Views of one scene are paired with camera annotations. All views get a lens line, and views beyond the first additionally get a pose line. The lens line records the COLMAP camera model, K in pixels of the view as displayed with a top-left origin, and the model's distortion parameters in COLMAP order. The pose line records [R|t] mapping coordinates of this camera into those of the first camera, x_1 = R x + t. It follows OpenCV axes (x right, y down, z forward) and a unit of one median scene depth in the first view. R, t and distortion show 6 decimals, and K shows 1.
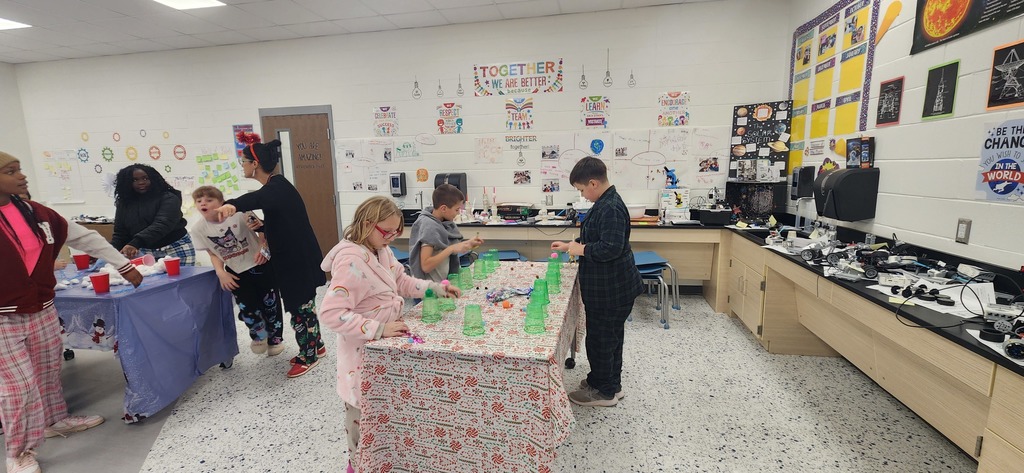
lens RADIAL K [[422.4, 0, 510.0], [0, 422.4, 235.2], [0, 0, 1]] dist [-0.002125, -0.000321]
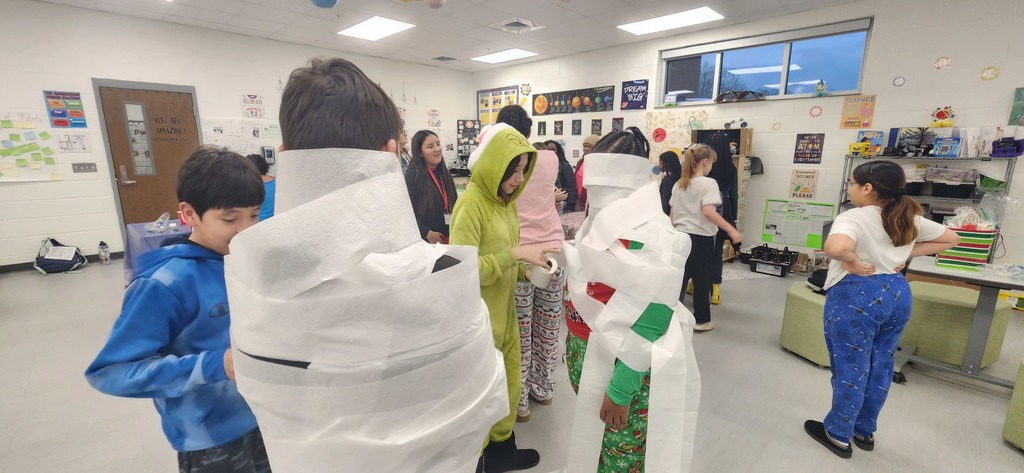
lens RADIAL K [[422.4, 0, 513.3], [0, 422.4, 236.4], [0, 0, 1]] dist [-0.002125, -0.000321]
pose [[0.563438, -0.145991, 0.813157, -1.151847], [0.111662, 0.988688, 0.100135, 0.097321], [-0.818578, 0.034379, 0.573366, -0.444493]]
